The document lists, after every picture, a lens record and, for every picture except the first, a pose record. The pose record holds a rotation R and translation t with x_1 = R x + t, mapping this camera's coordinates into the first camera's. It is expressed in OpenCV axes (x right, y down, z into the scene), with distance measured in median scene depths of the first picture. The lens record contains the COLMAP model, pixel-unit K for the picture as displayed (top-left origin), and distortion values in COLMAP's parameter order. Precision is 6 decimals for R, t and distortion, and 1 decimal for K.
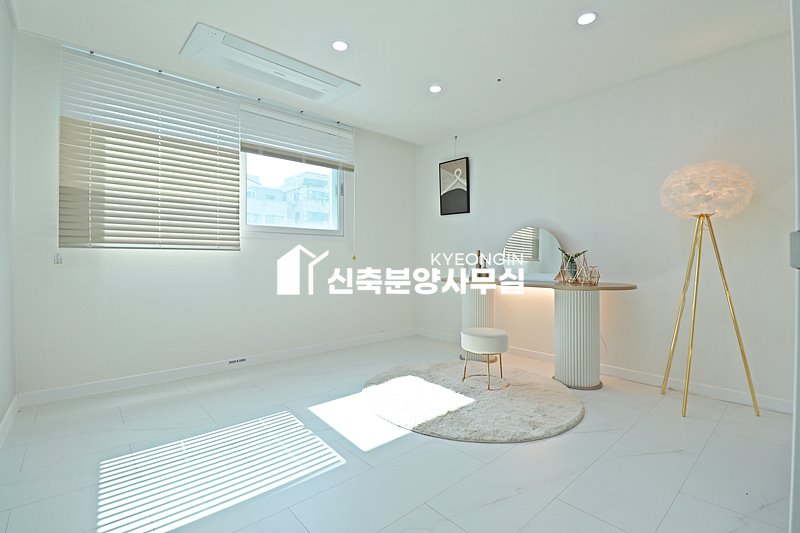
lens RADIAL K [[368.9, 0, 403.6], [0, 368.9, 259.9], [0, 0, 1]] dist [0.000304, -0.013076]
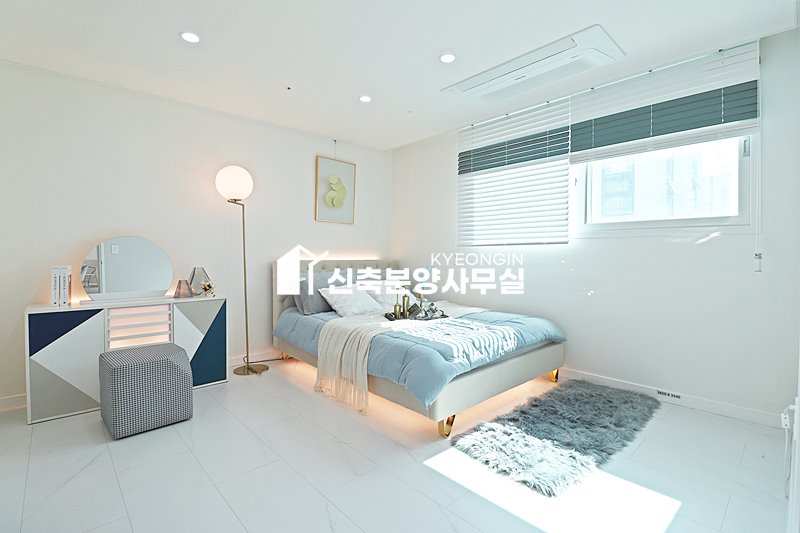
lens RADIAL K [[368.9, 0, 403.6], [0, 368.9, 259.9], [0, 0, 1]] dist [0.000304, -0.013076]
pose [[-0.003899, 0.005381, -0.999978, 0.664403], [-0.007313, 0.999959, 0.005409, -0.007763], [0.999966, 0.007334, -0.003859, 0.670621]]
